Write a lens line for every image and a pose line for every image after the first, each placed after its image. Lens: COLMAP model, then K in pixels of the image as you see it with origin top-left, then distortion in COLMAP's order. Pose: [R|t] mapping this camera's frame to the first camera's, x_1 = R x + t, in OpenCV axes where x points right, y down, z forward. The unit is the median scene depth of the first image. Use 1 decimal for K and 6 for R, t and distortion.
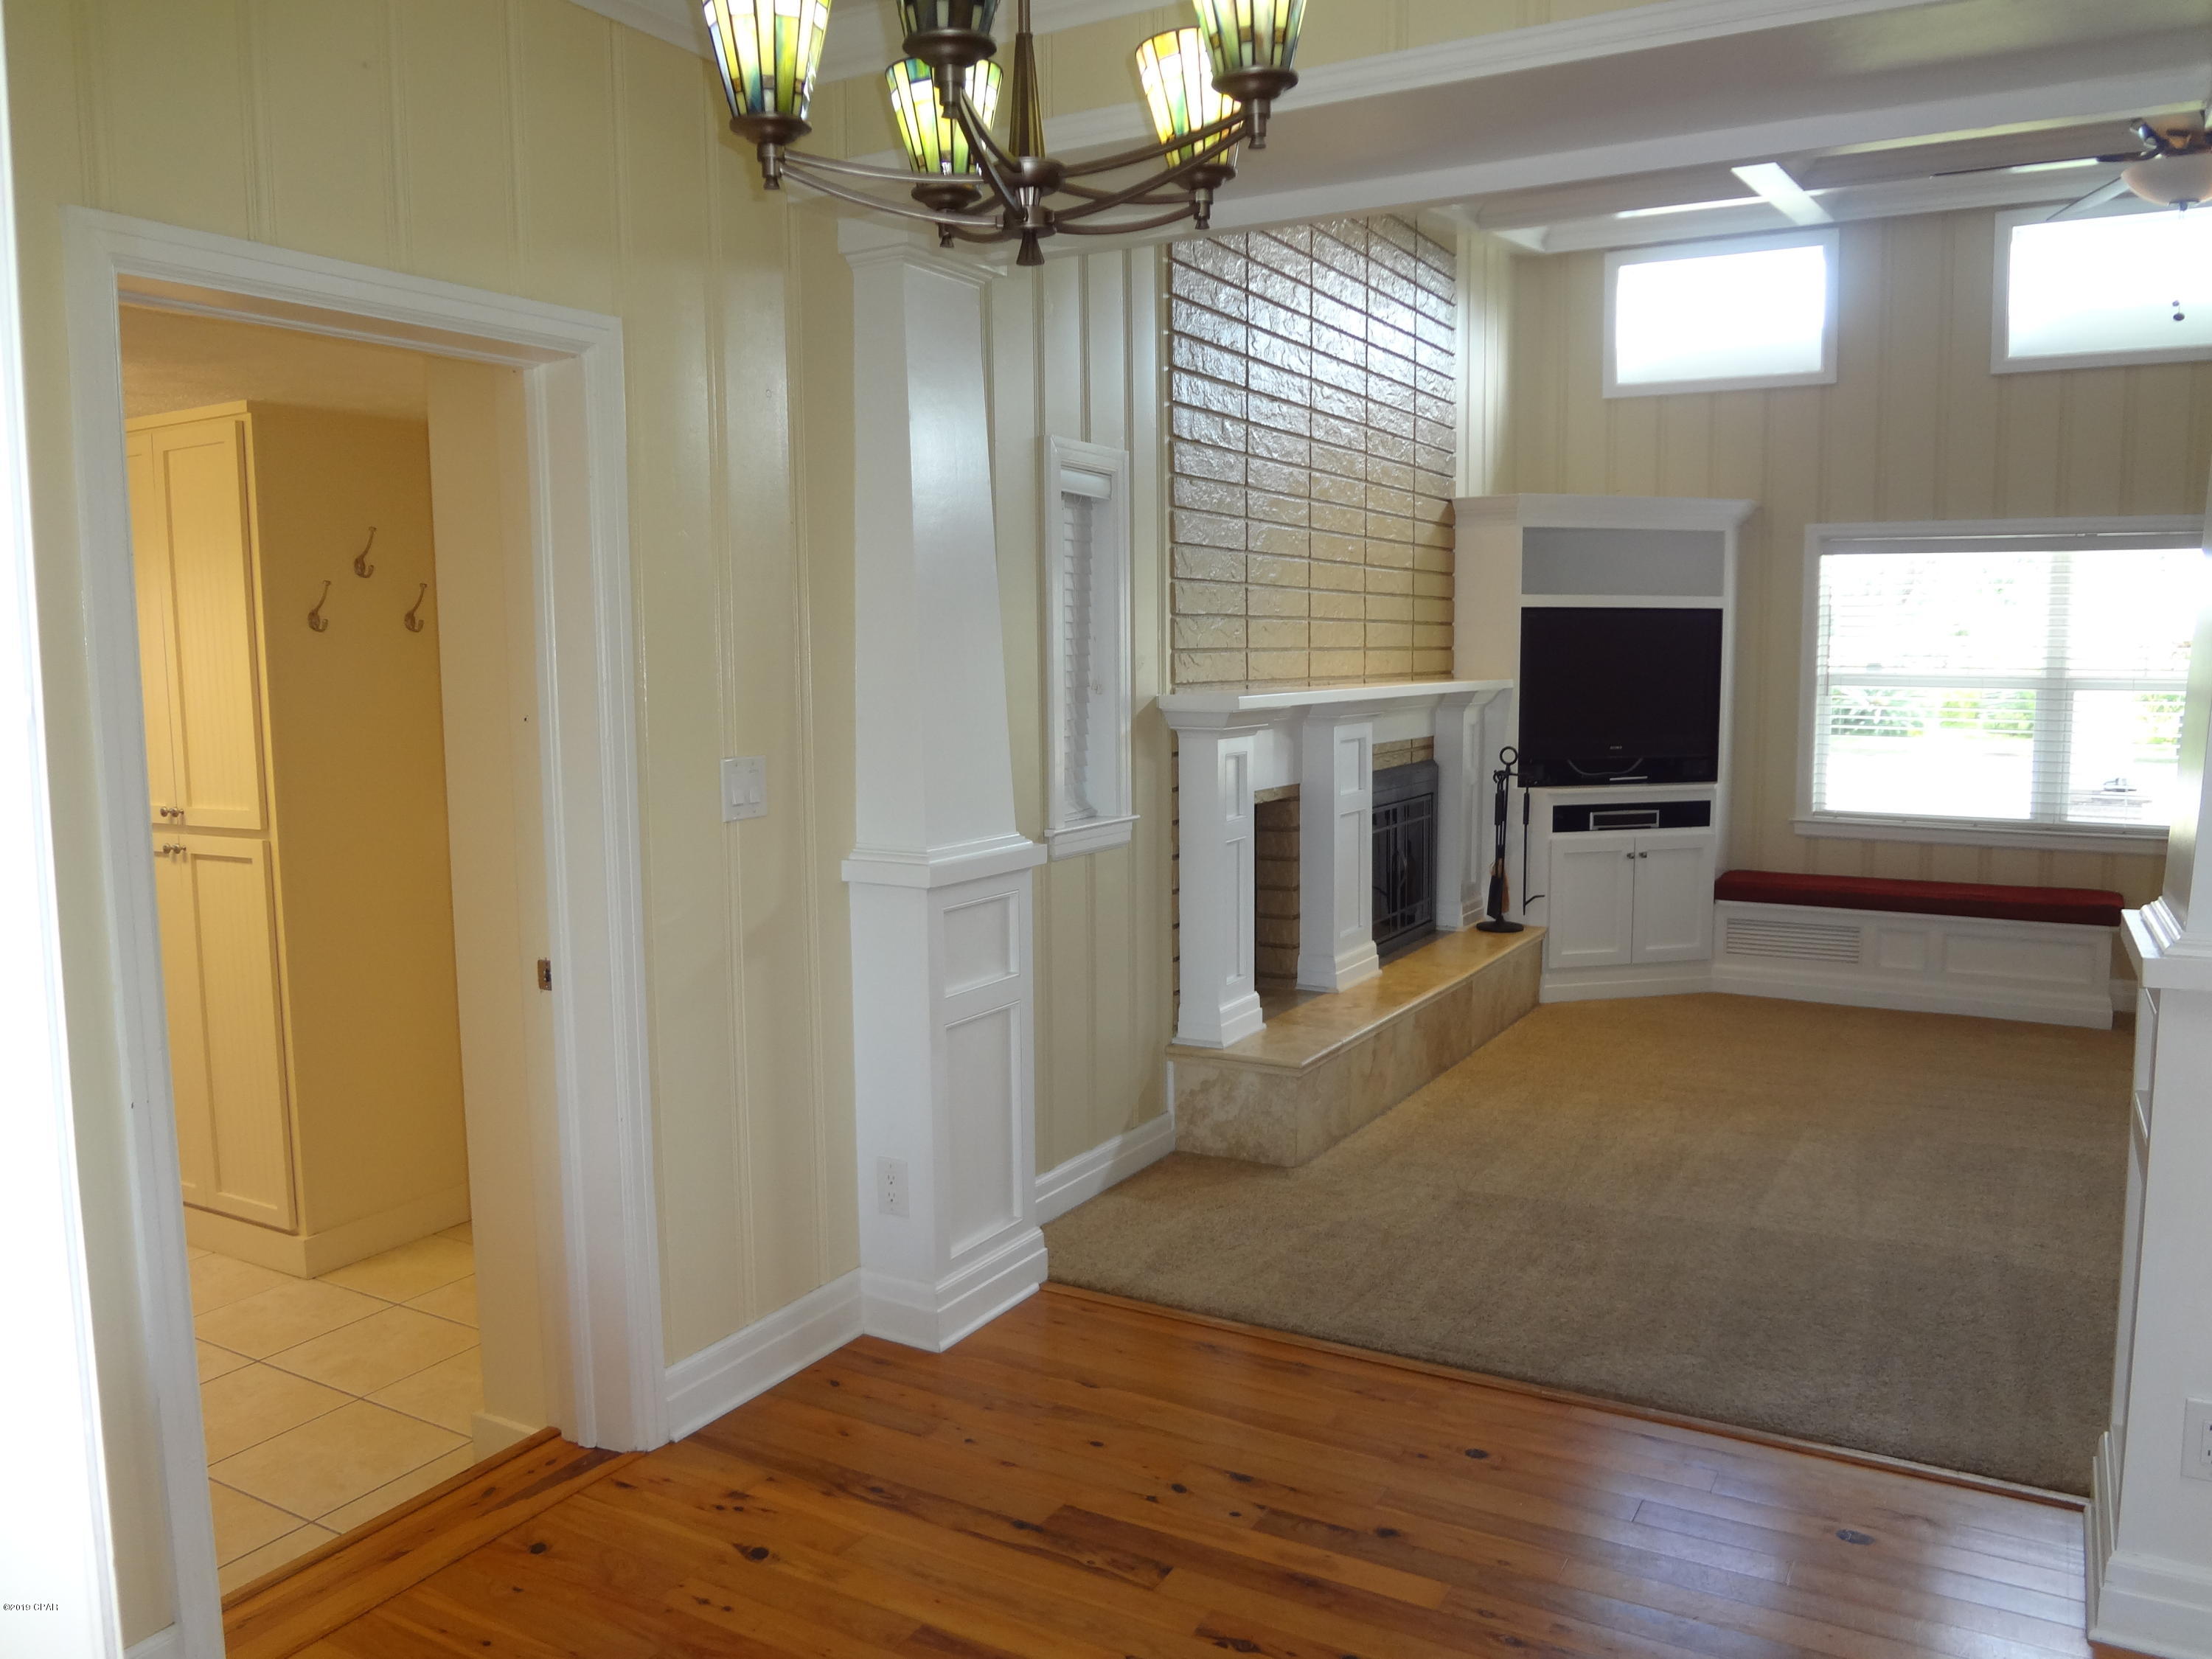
lens RADIAL K [[1646.0, 0, 1106.0], [0, 1646.0, 829.5], [0, 0, 1]] dist [-0.054399, 0.006949]
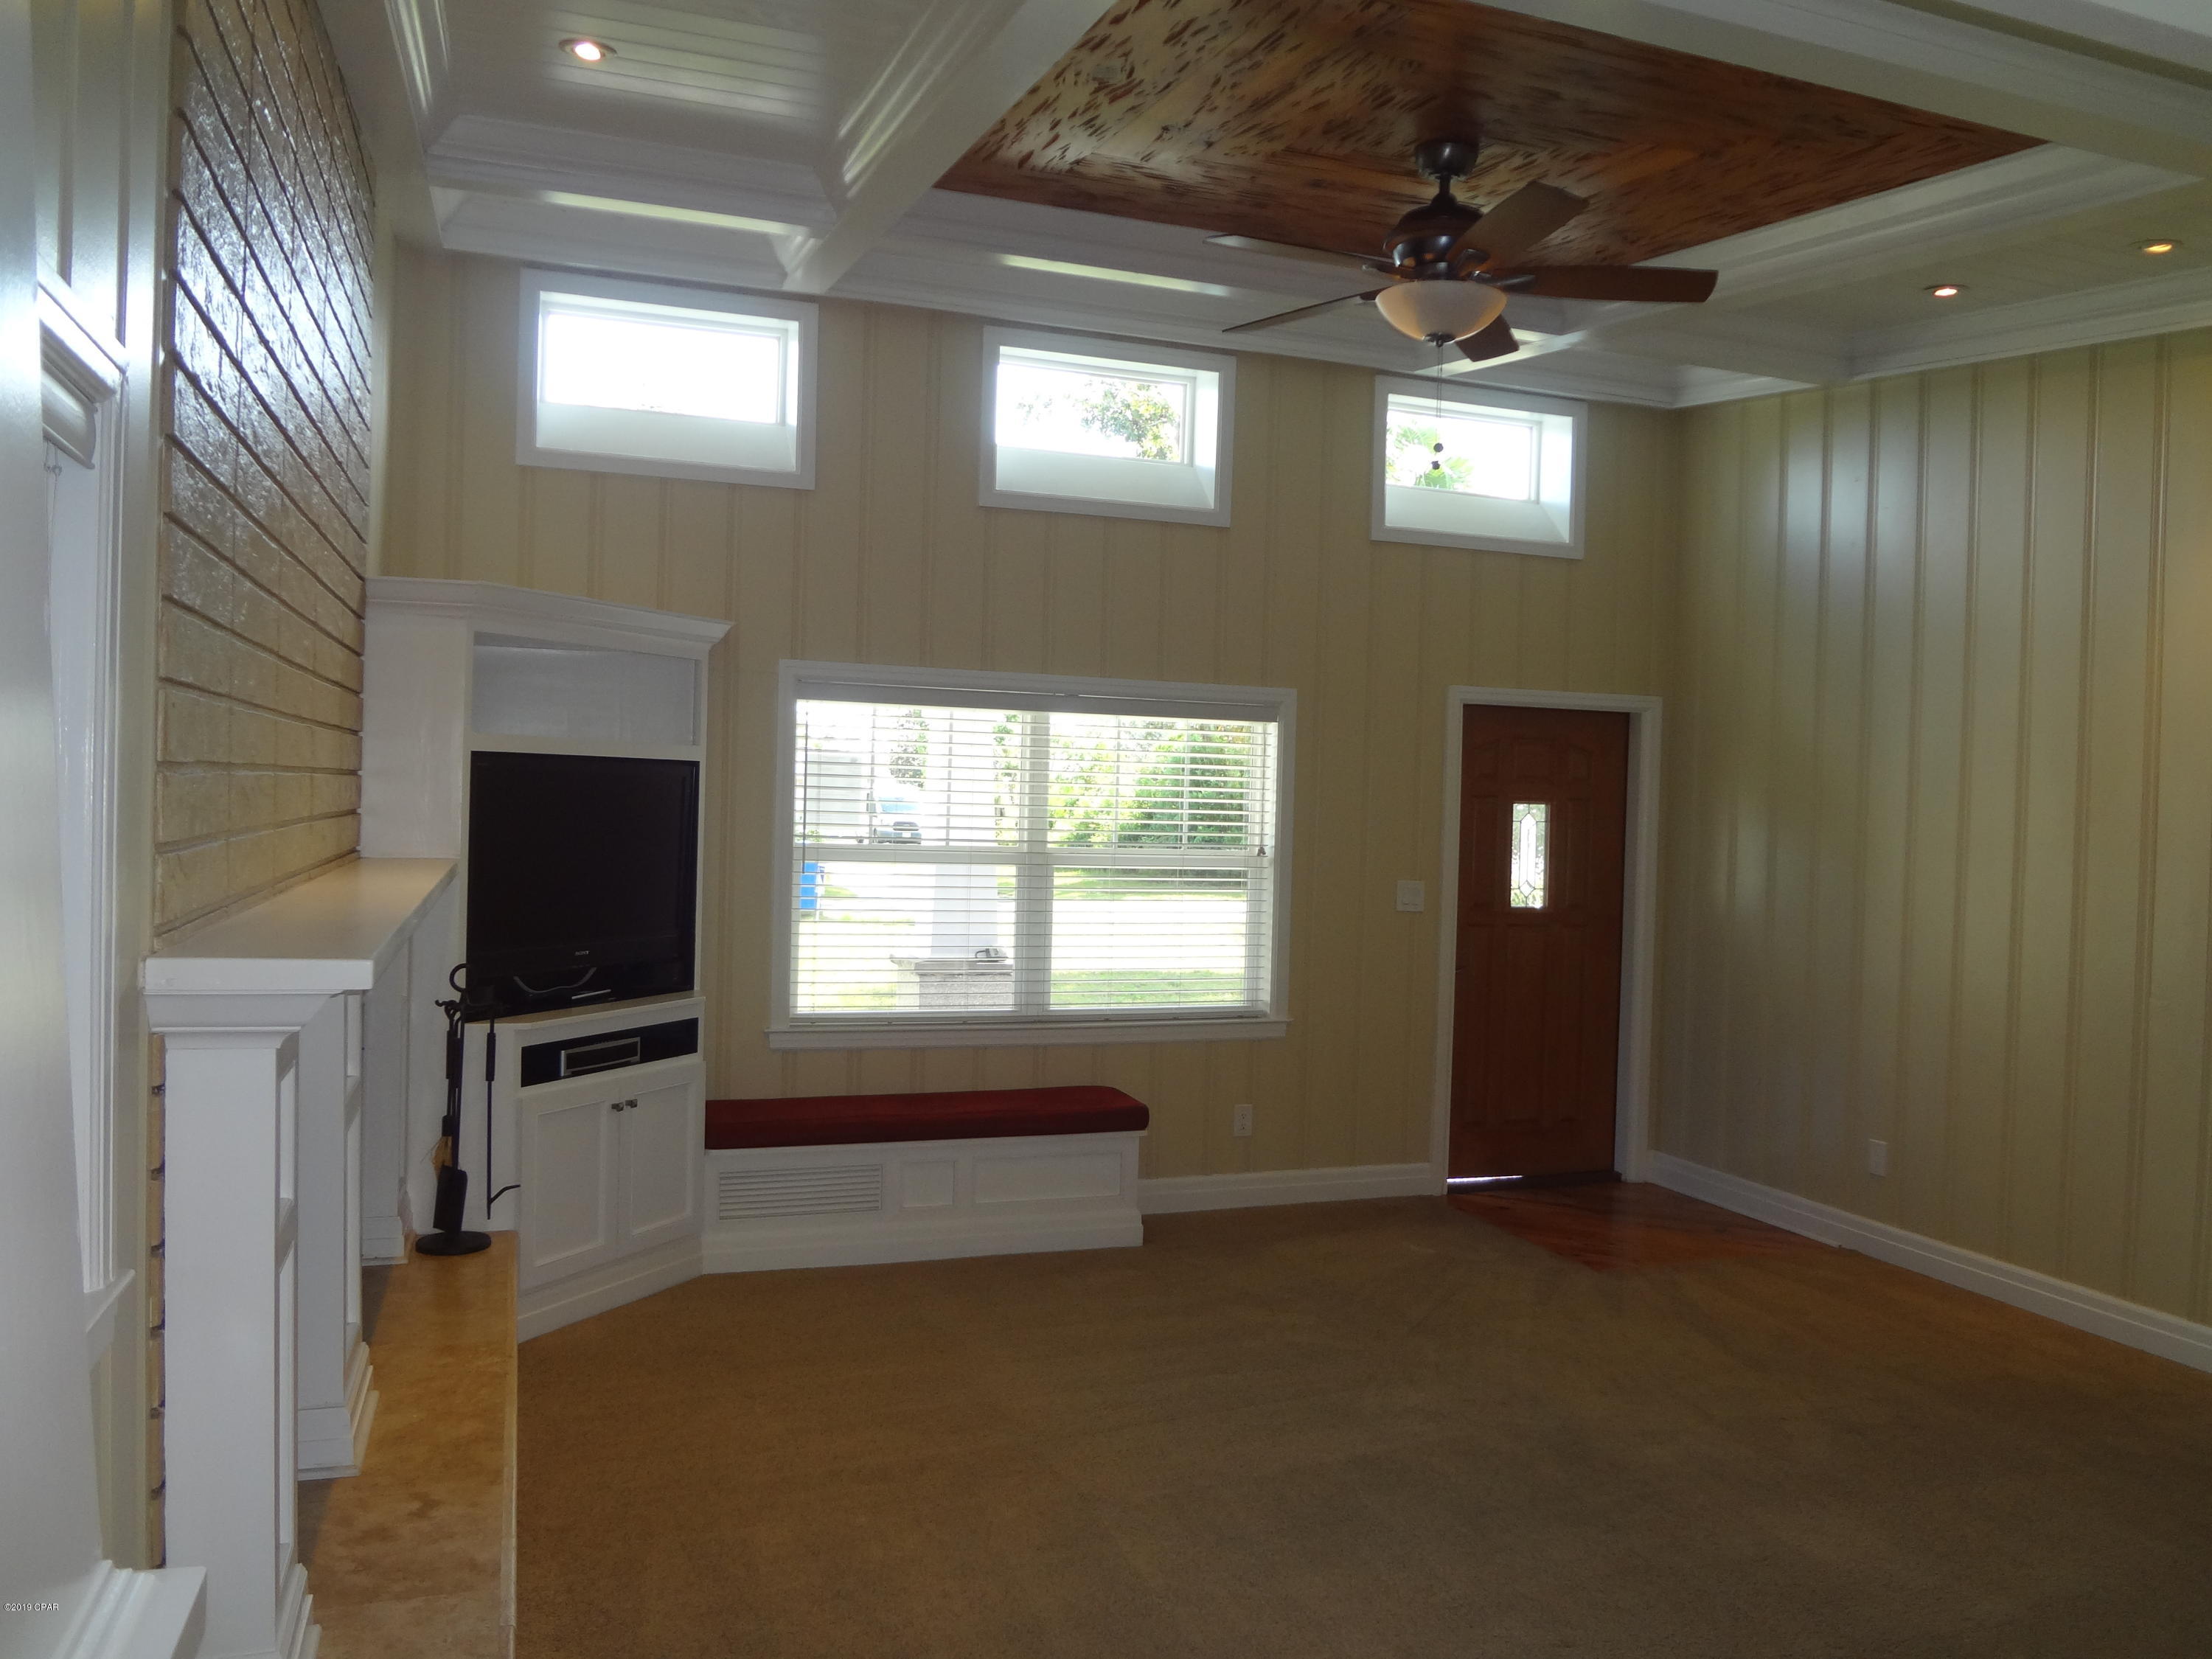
lens RADIAL K [[1646.0, 0, 1106.0], [0, 1646.0, 829.5], [0, 0, 1]] dist [-0.054399, 0.006949]
pose [[0.645509, 0.006771, 0.763723, -0.082922], [0.052852, 0.997168, -0.053512, -0.054201], [-0.761922, 0.074907, 0.643322, 0.374784]]
